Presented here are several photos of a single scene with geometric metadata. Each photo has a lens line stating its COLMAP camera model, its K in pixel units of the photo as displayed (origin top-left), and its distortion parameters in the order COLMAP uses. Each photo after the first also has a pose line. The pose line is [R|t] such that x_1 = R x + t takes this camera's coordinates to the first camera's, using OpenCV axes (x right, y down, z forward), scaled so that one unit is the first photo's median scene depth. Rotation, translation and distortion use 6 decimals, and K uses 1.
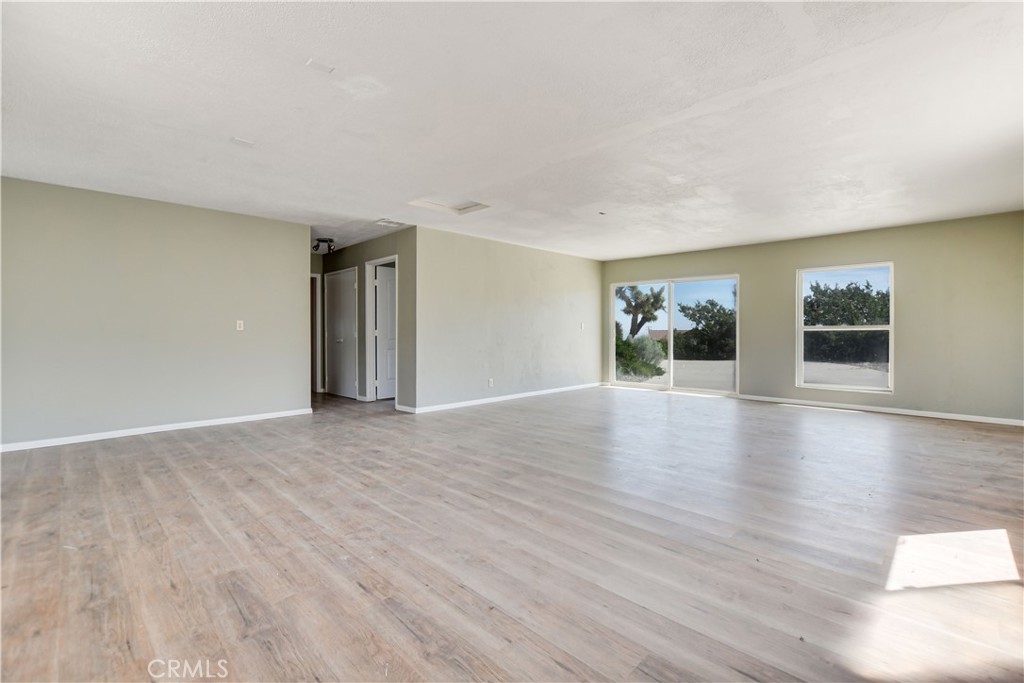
lens RADIAL K [[451.8, 0, 509.8], [0, 451.8, 340.0], [0, 0, 1]] dist [-0.000015, 0.001308]
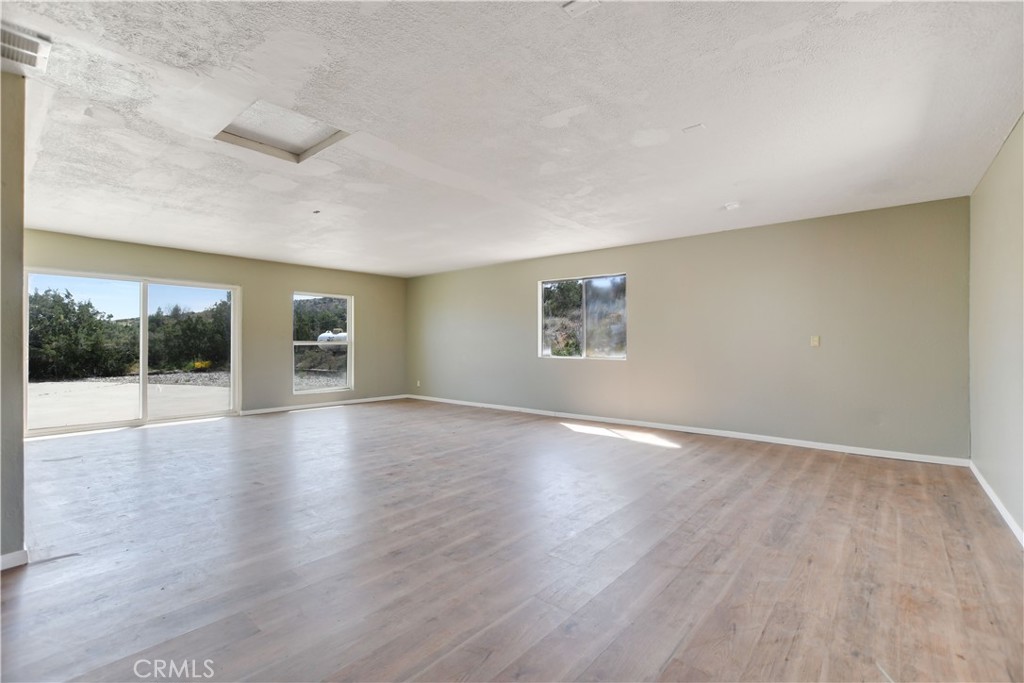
lens RADIAL K [[451.8, 0, 509.3], [0, 451.8, 341.4], [0, 0, 1]] dist [-0.000015, 0.001308]
pose [[-0.085097, 0.009158, 0.996331, -1.585386], [0.015439, 0.999850, -0.007872, -0.037482], [-0.996253, 0.014713, -0.085225, 1.594099]]
